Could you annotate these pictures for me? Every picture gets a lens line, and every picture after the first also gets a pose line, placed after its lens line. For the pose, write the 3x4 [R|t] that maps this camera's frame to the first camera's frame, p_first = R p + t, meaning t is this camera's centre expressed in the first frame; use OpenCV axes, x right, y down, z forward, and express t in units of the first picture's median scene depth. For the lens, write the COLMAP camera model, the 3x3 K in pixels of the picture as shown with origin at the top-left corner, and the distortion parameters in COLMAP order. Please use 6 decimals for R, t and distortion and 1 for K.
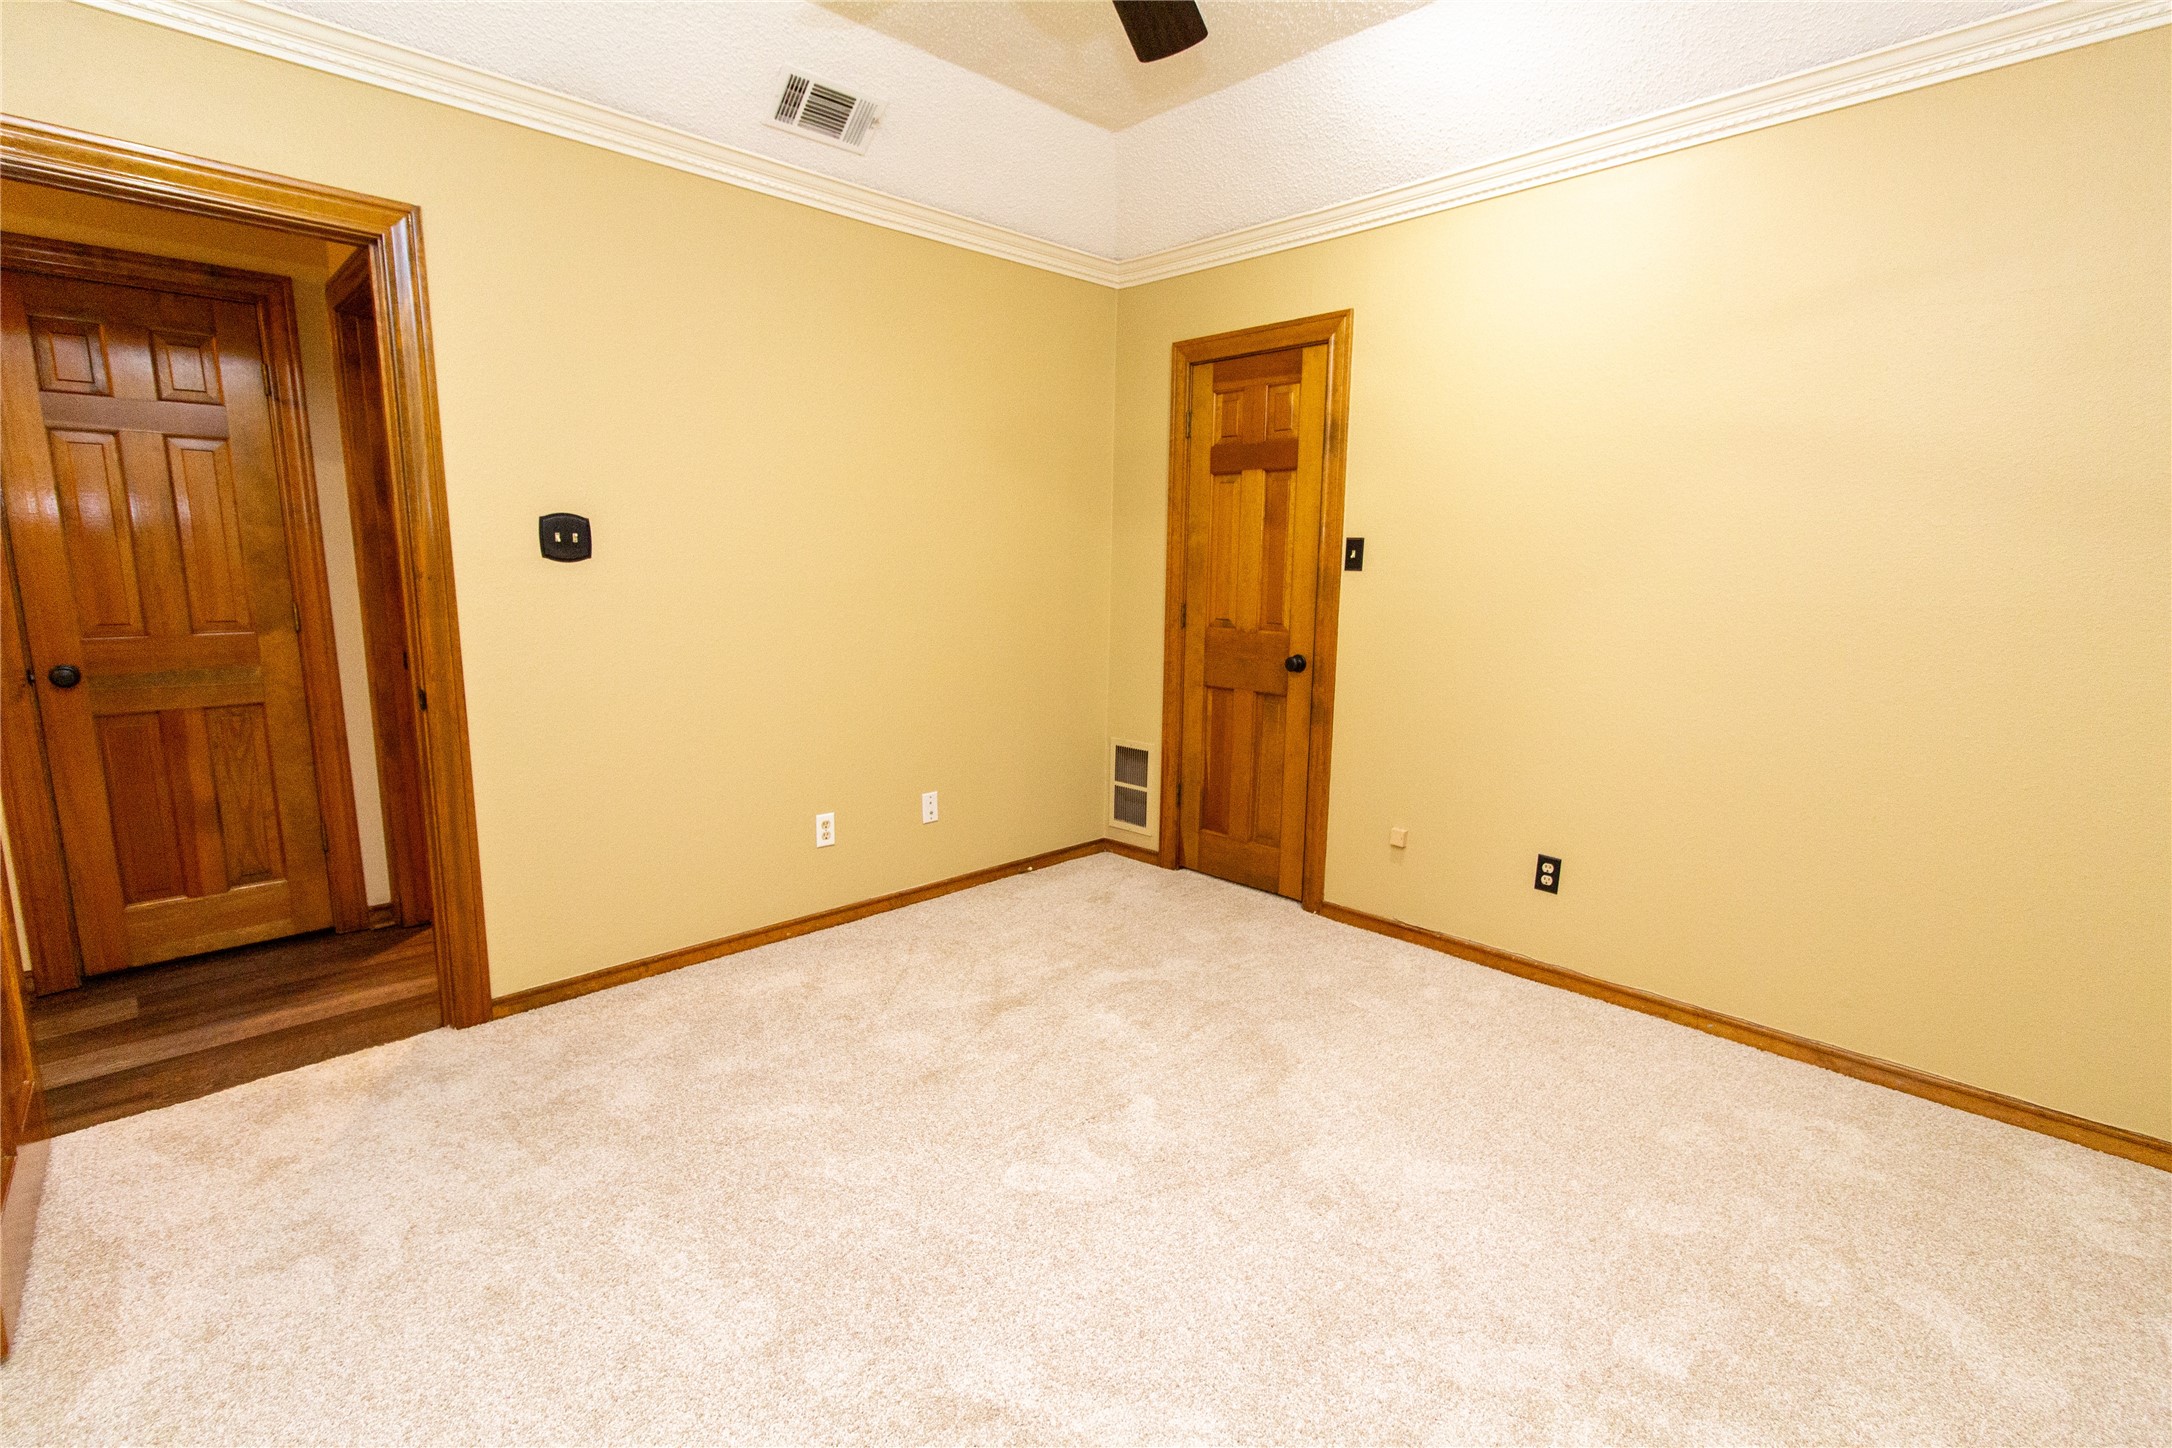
lens RADIAL K [[1000.2, 0, 1084.8], [0, 1000.2, 728.2], [0, 0, 1]] dist [0.000104, 0.000678]
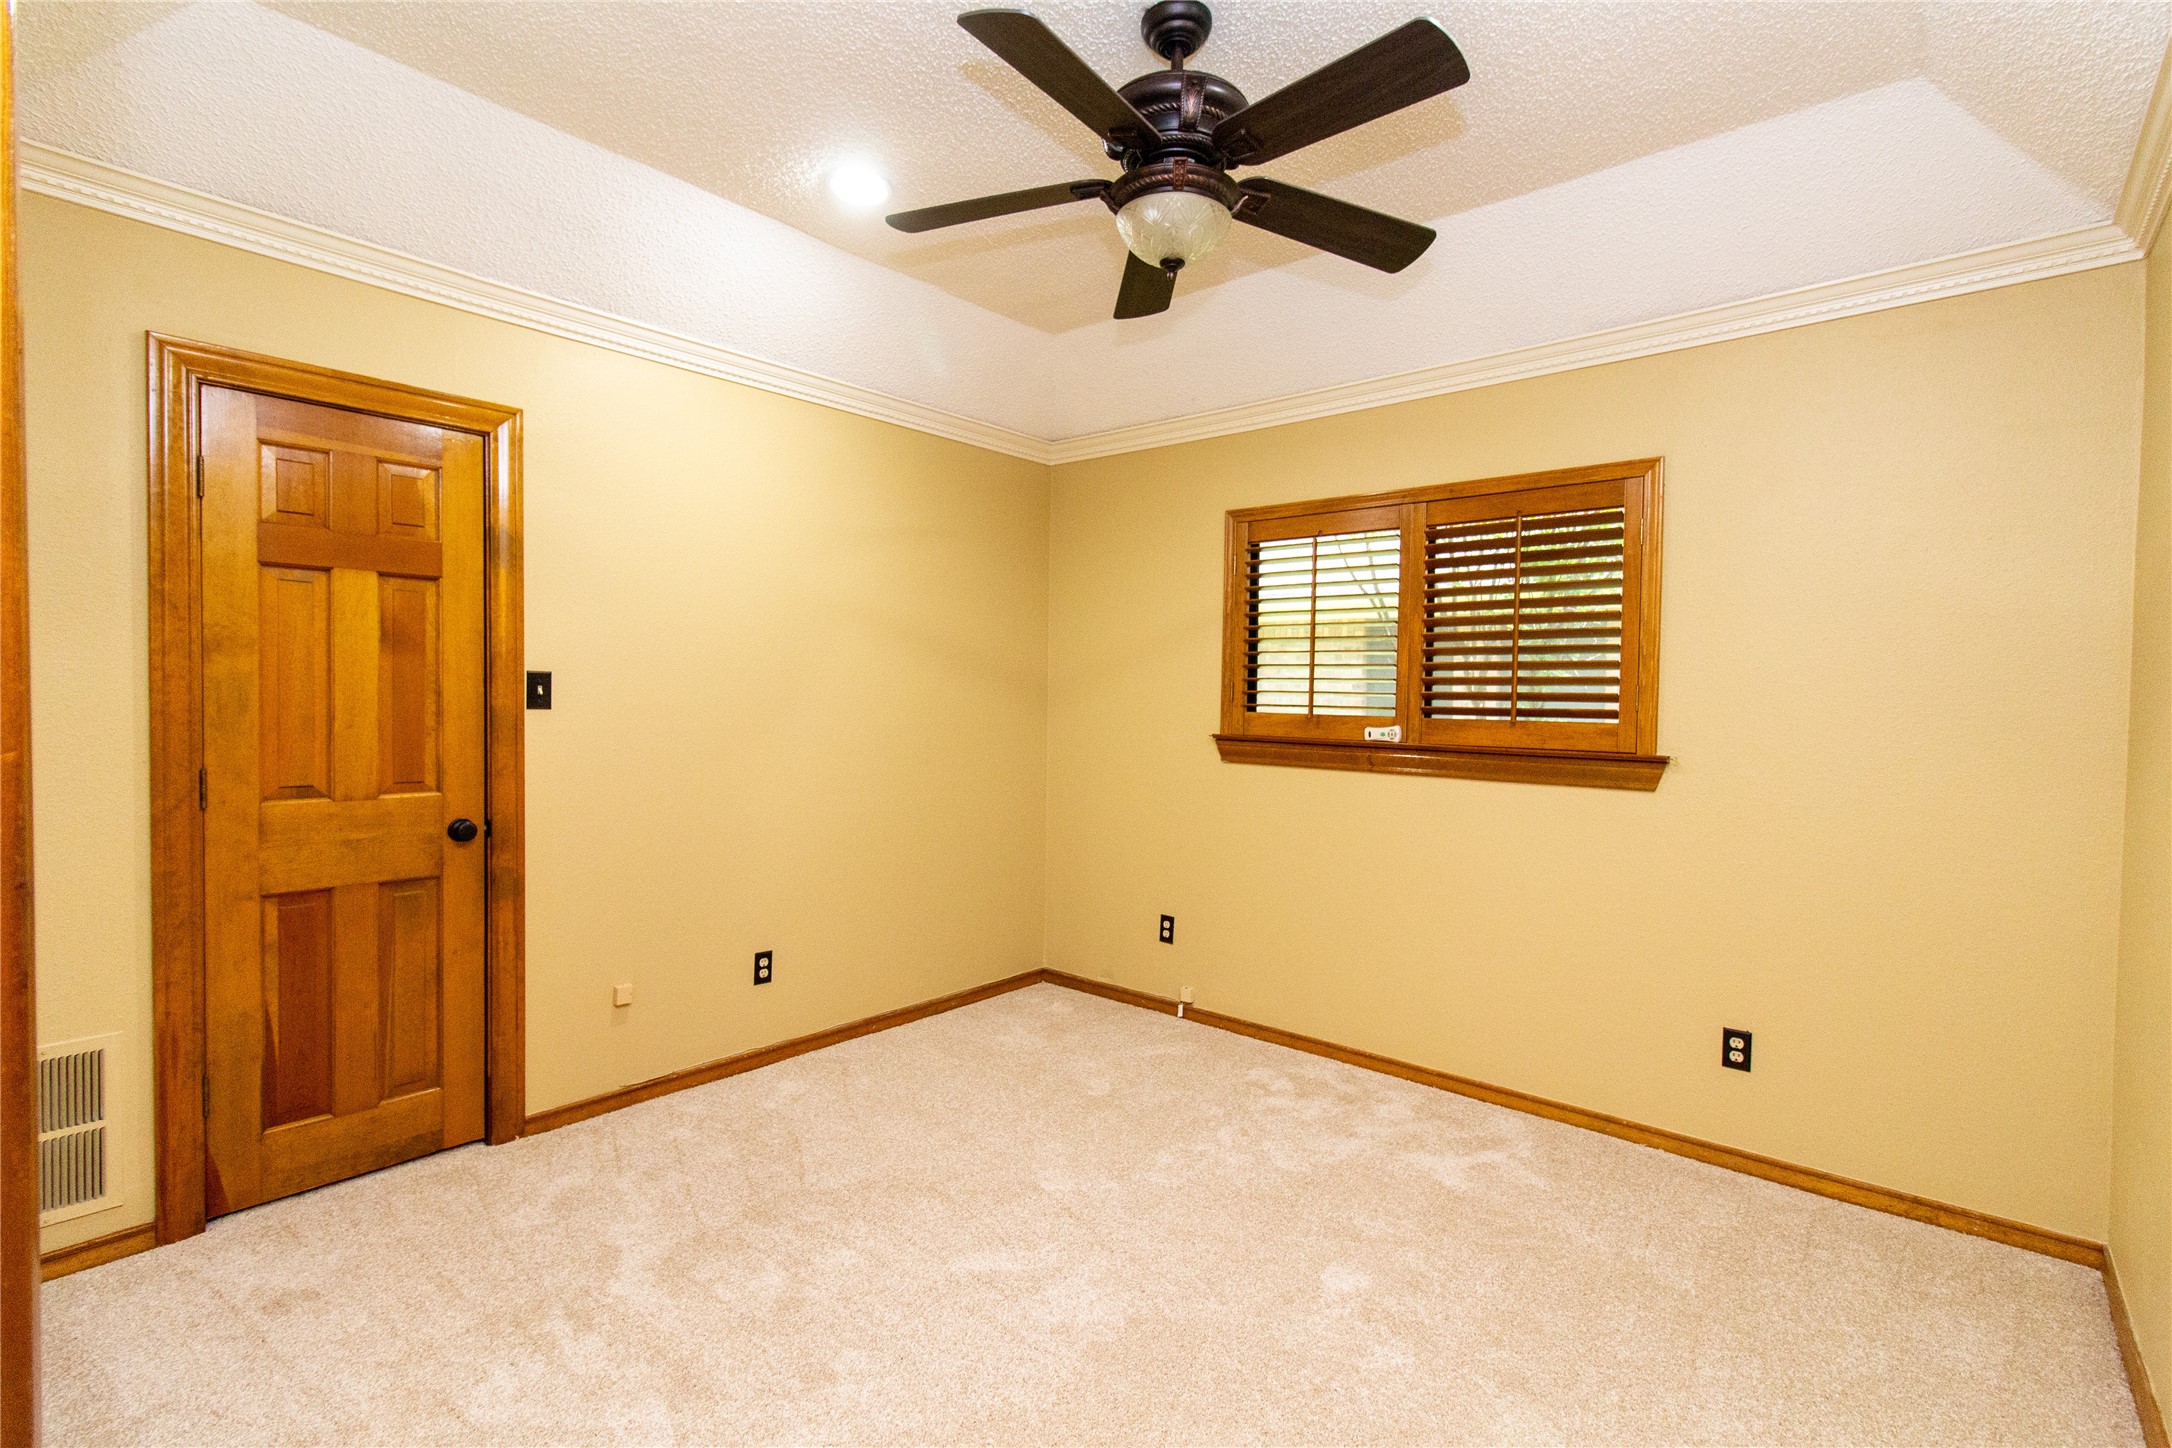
lens RADIAL K [[1000.2, 0, 1084.0], [0, 1000.2, 719.7], [0, 0, 1]] dist [0.000104, 0.000678]
pose [[-0.086249, -0.038550, 0.995527, -0.575783], [0.148309, 0.987620, 0.051093, -0.114133], [-0.985173, 0.152053, -0.079464, 0.564651]]
